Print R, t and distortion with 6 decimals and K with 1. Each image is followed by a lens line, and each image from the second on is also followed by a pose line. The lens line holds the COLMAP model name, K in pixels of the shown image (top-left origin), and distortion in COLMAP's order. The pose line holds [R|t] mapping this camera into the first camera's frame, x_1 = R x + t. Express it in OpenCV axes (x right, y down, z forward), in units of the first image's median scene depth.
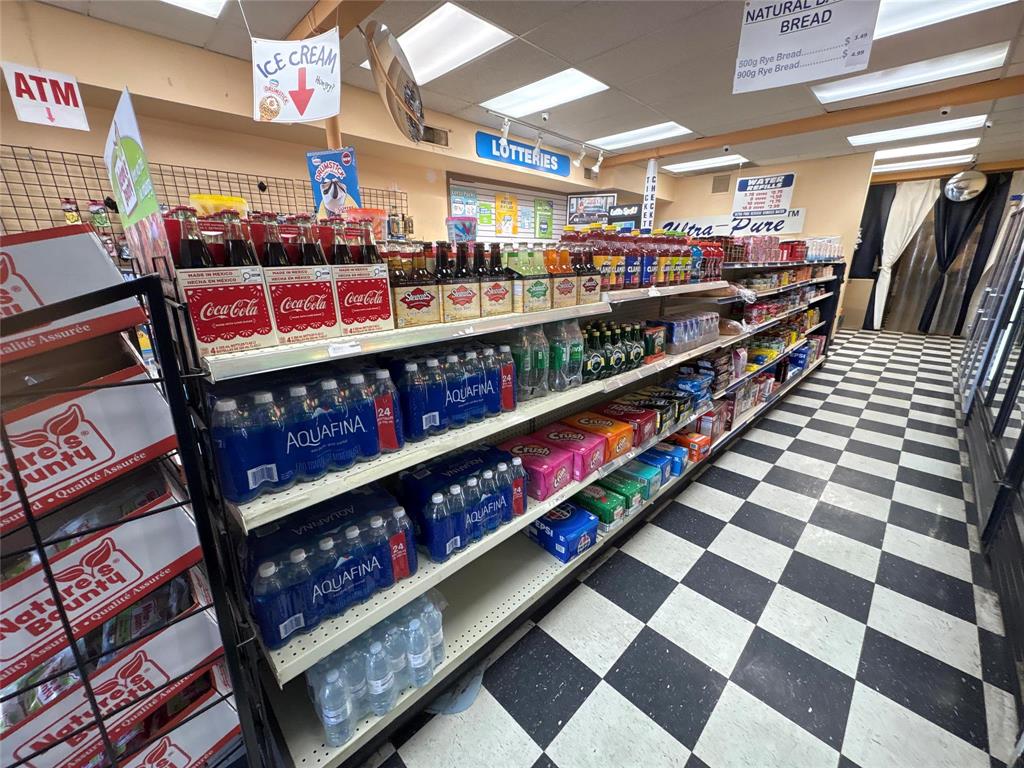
lens RADIAL K [[407.0, 0, 511.4], [0, 407.0, 384.7], [0, 0, 1]] dist [0.000371, -0.000011]
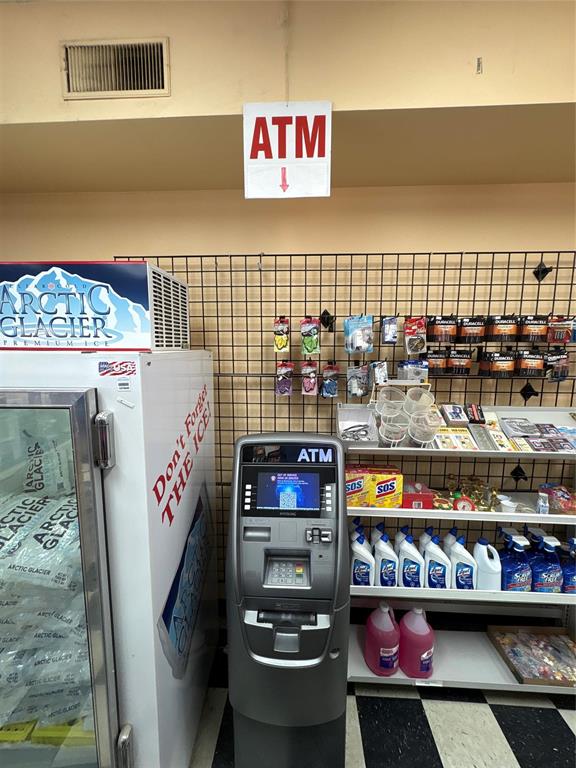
lens RADIAL K [[305.2, 0, 287.3], [0, 305.2, 384.6], [0, 0, 1]] dist [0.000371, -0.000011]
pose [[0.668300, 0.103420, -0.736668, -0.653493], [-0.223112, 0.972565, -0.065868, -0.296175], [0.709645, 0.208379, 0.673039, 0.645437]]
